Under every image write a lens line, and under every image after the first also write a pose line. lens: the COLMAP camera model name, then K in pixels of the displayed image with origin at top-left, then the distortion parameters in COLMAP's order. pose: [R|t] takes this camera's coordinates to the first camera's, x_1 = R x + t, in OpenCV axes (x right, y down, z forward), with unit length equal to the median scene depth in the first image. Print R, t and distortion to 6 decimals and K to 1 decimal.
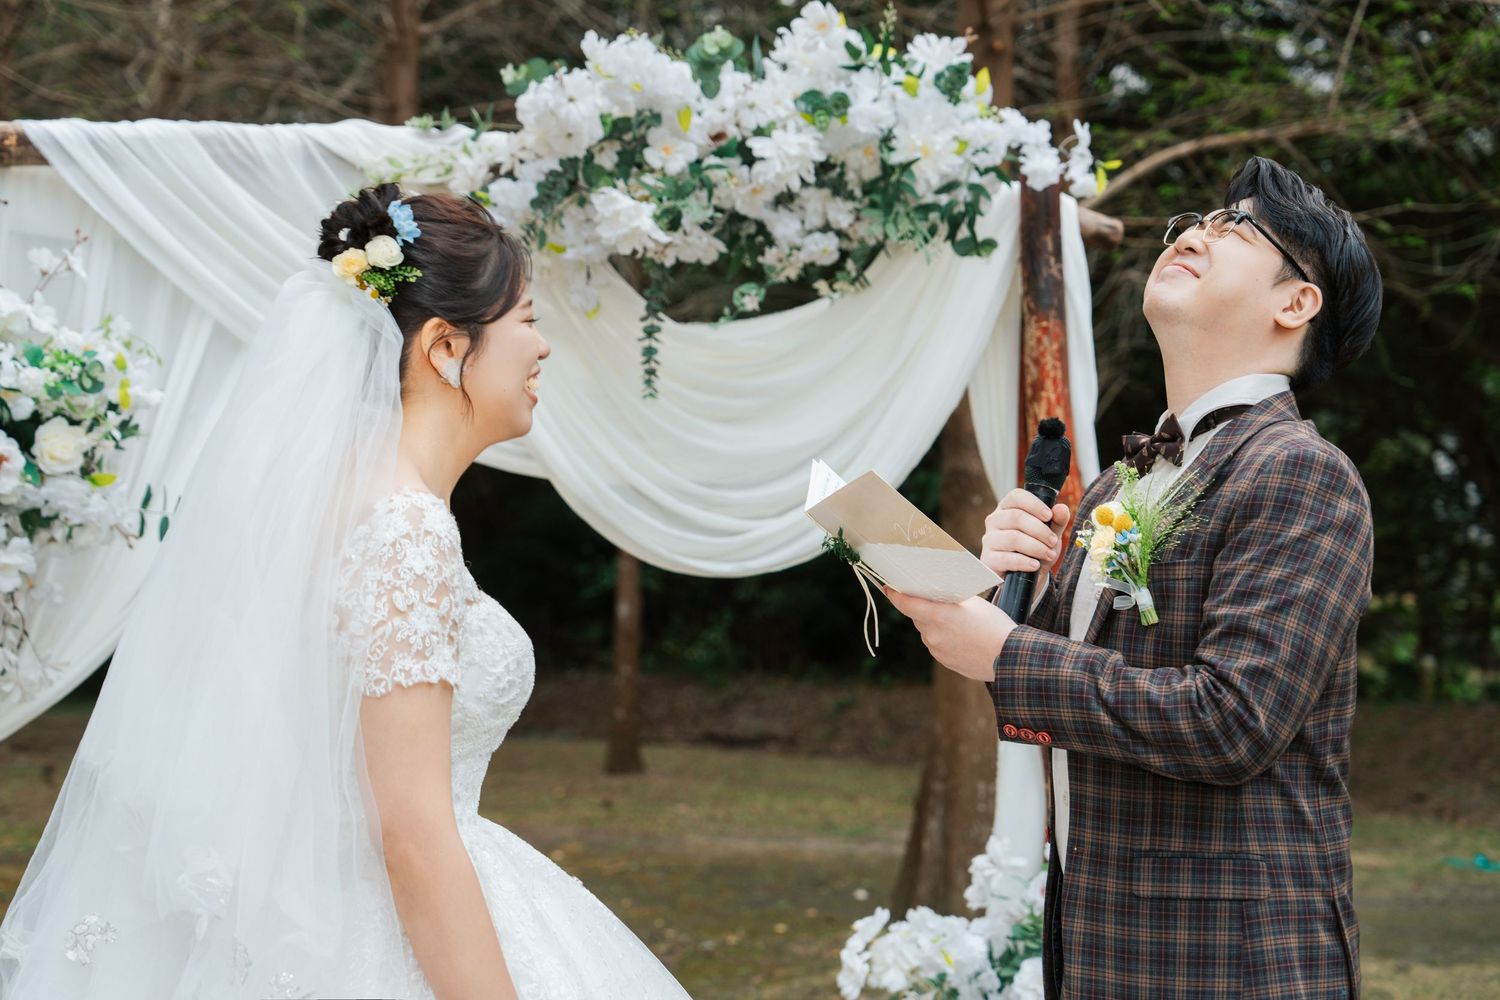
lens RADIAL K [[2517.8, 0, 744.1], [0, 2517.8, 511.7], [0, 0, 1]] dist [0.010798, 0.061998]
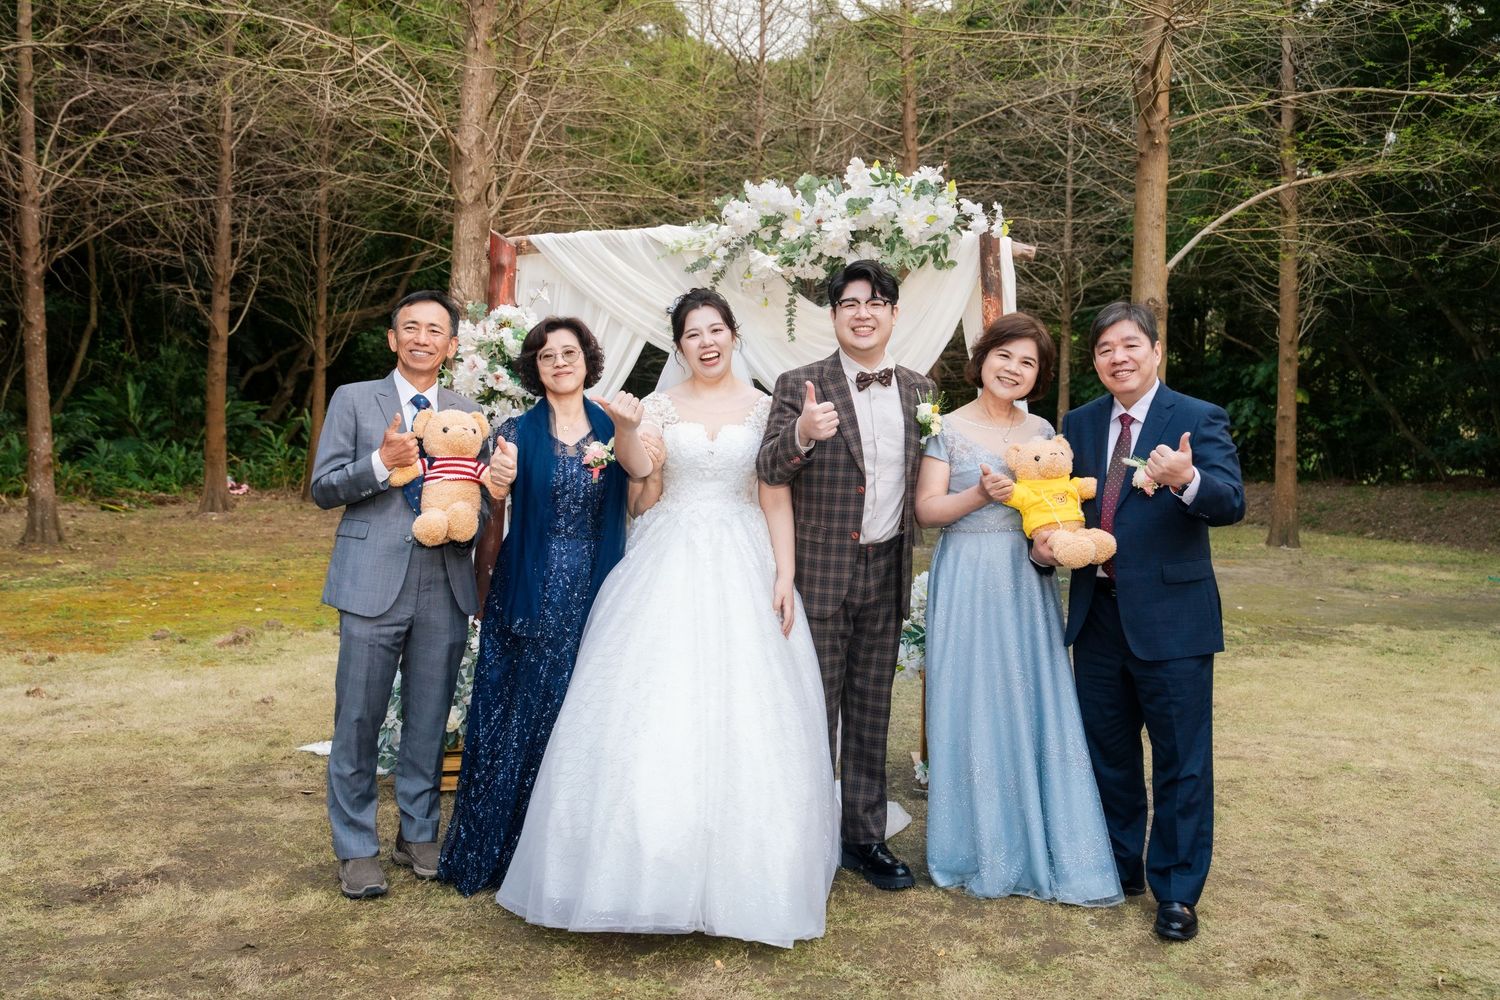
lens RADIAL K [[1332.4, 0, 757.3], [0, 1332.4, 498.6], [0, 0, 1]] dist [0.004833, 0.001823]
pose [[0.945479, 0.003864, -0.325661, 0.317830], [0.020914, 0.997145, 0.072550, 0.007515], [0.325012, -0.075405, 0.942699, -0.138107]]
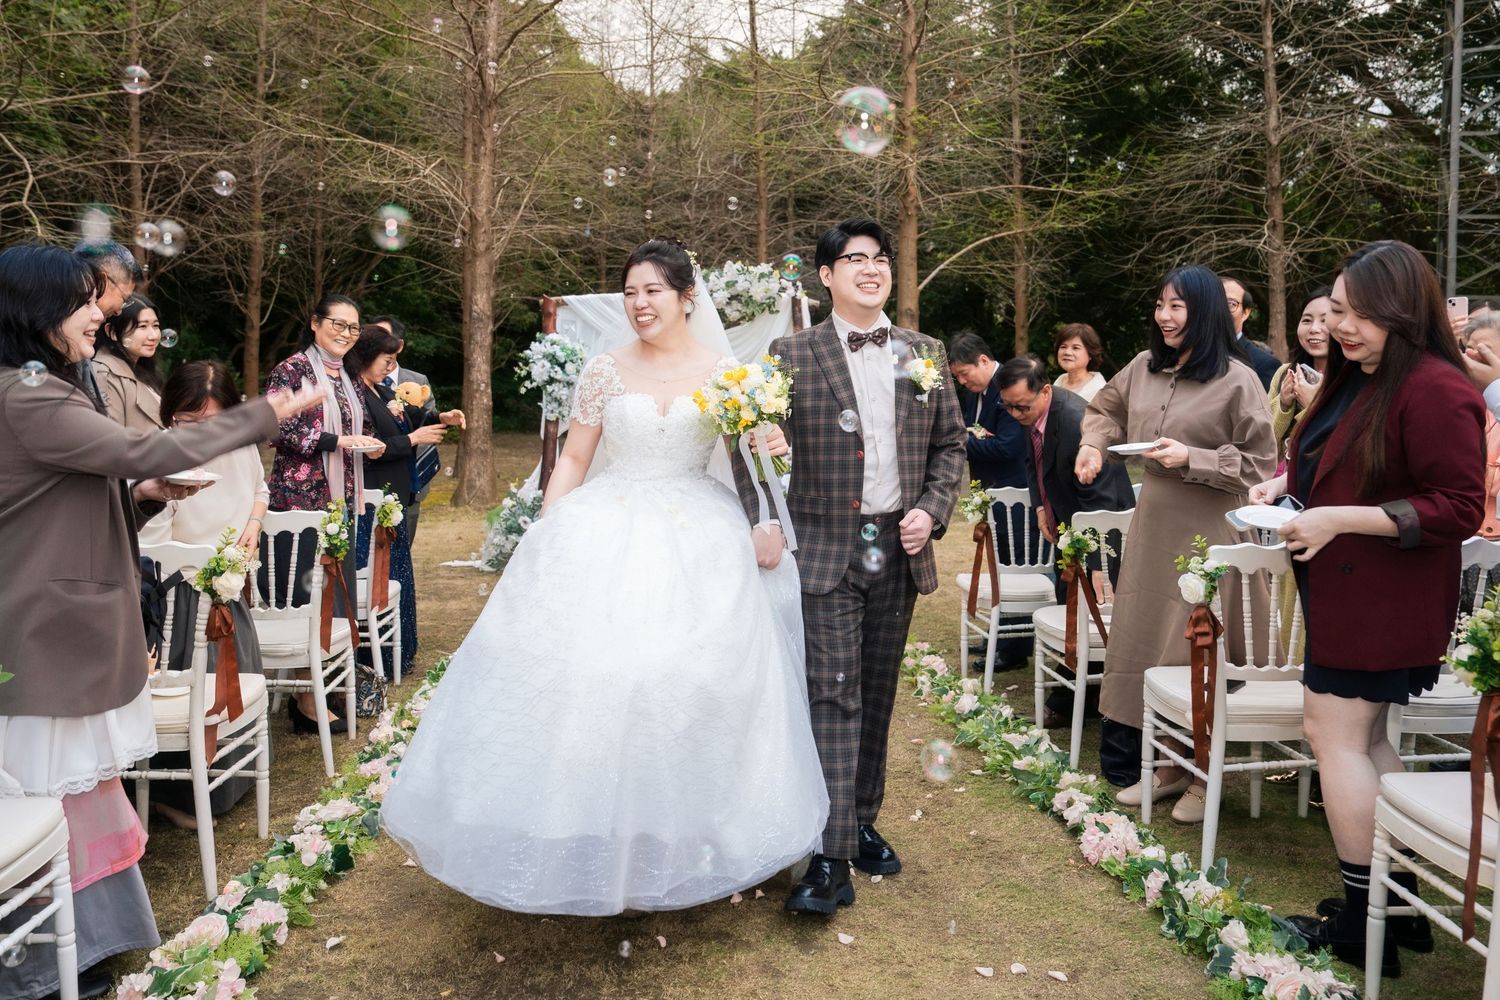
lens RADIAL K [[1152.5, 0, 751.0], [0, 1152.5, 446.5], [0, 0, 1]] dist [-0.008097, -0.000543]
pose [[0.971987, -0.013225, -0.234664, 0.526978], [0.031724, 0.996661, 0.075236, -0.025711], [0.232885, -0.080573, 0.969161, -0.969189]]
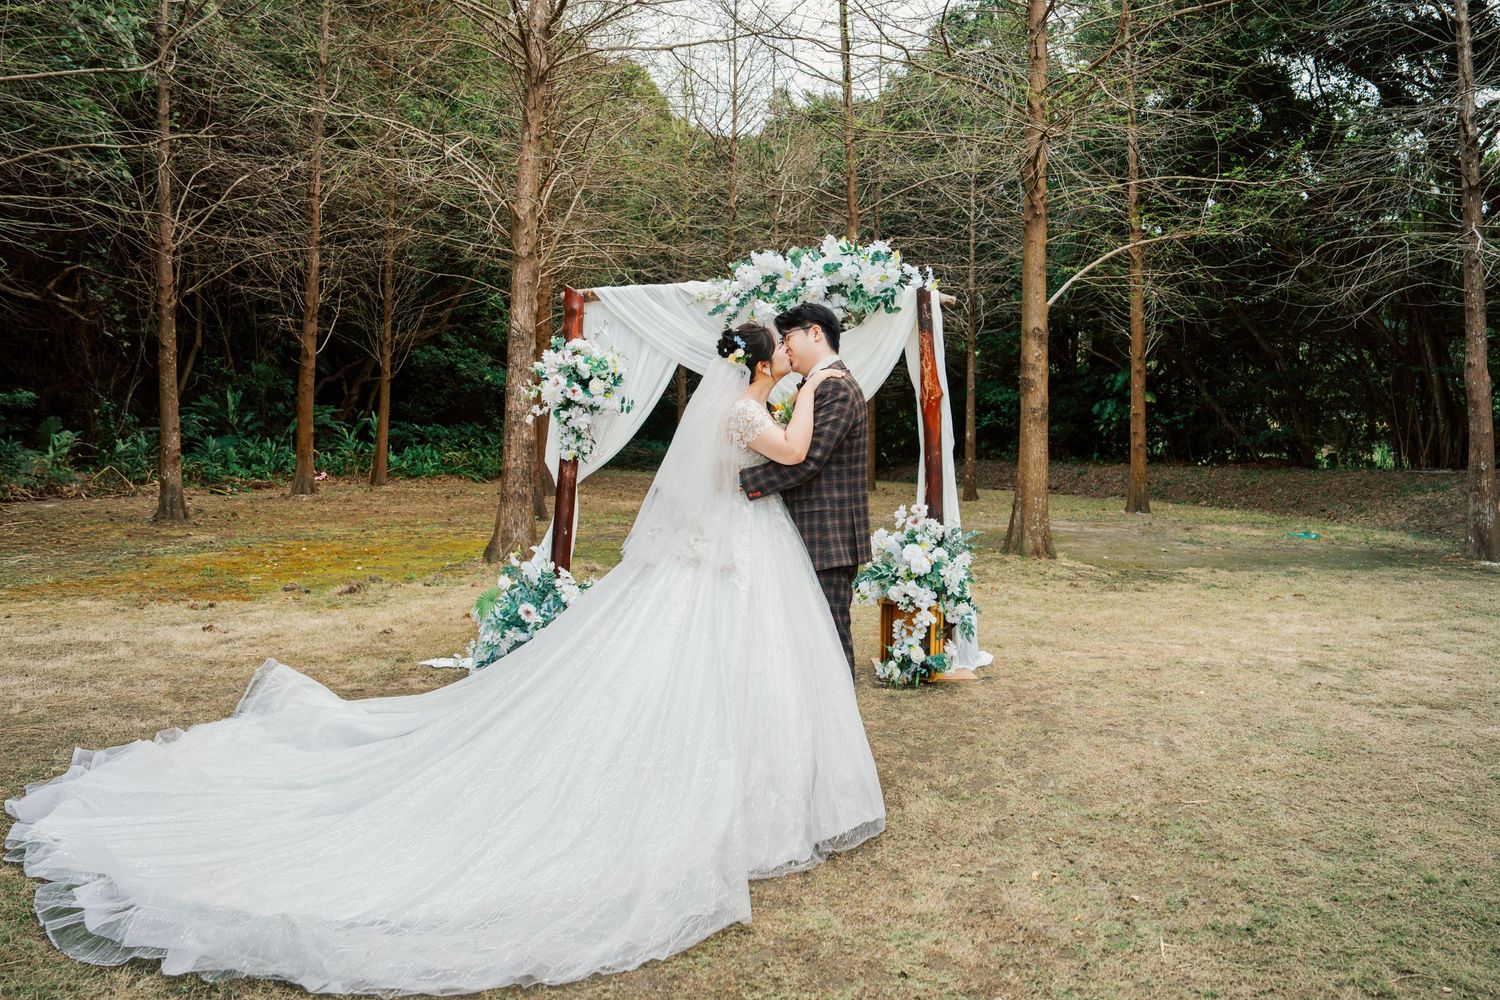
lens RADIAL K [[1069.7, 0, 784.2], [0, 1069.7, 436.2], [0, 0, 1]] dist [-0.005245, -0.002818]
pose [[0.961856, -0.015982, -0.273089, 0.321244], [0.025814, 0.999140, 0.032446, 0.000978], [0.272336, -0.038258, 0.961441, -0.278699]]
